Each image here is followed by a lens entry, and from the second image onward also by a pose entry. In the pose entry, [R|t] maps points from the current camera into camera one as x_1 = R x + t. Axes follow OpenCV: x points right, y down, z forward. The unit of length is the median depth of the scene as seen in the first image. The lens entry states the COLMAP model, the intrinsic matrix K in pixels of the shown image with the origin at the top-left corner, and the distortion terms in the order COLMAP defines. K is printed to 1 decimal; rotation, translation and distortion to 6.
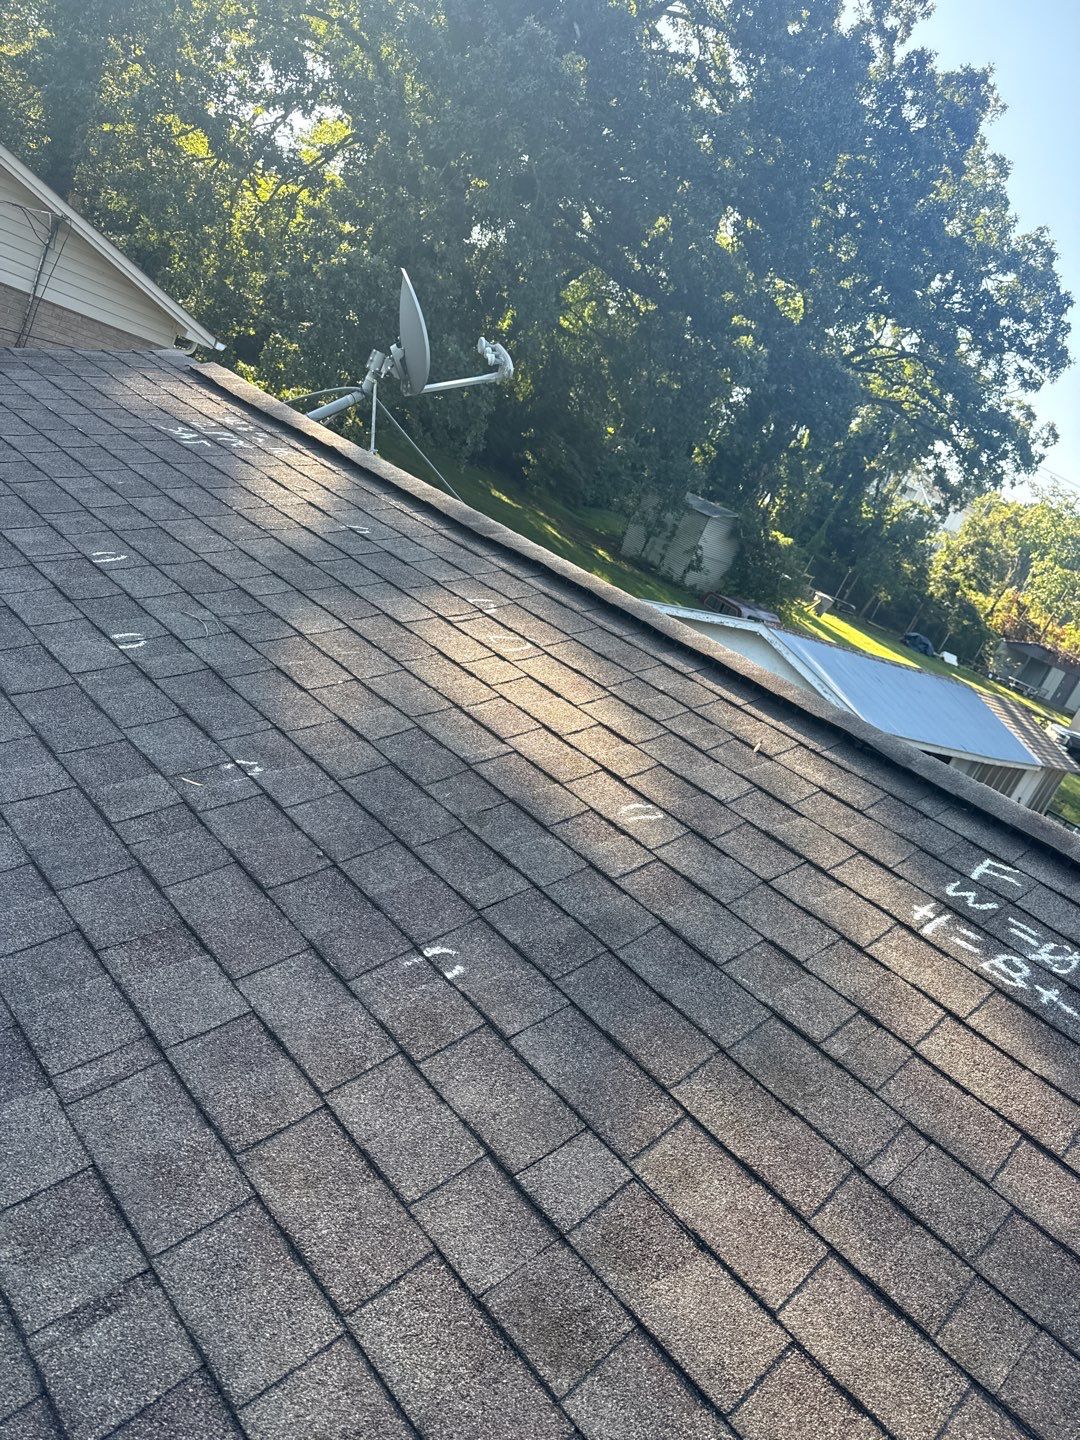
lens RADIAL K [[1047.8, 0, 540.0], [0, 1047.8, 720.0], [0, 0, 1]] dist [0.201514, -0.472099]
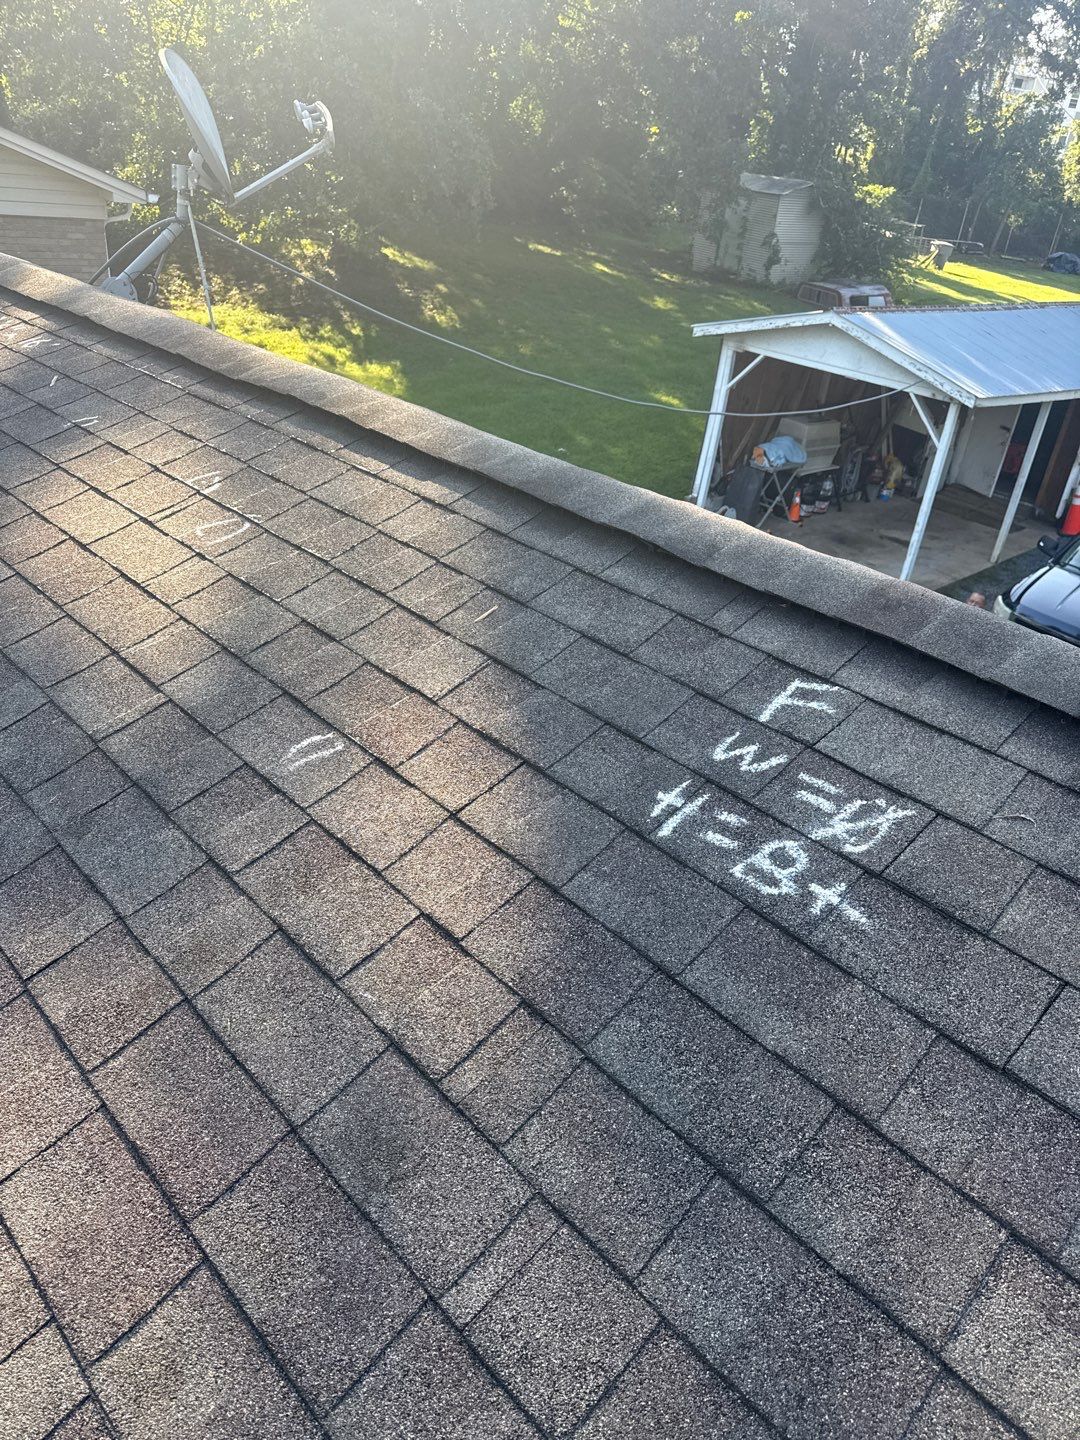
lens RADIAL K [[1087.5, 0, 540.0], [0, 1087.5, 720.0], [0, 0, 1]] dist [0.016110, -0.002192]
pose [[0.952490, -0.250754, -0.172875, 0.249182], [0.280707, 0.942990, 0.178812, -0.015488], [0.118182, -0.218844, 0.968576, 0.177711]]
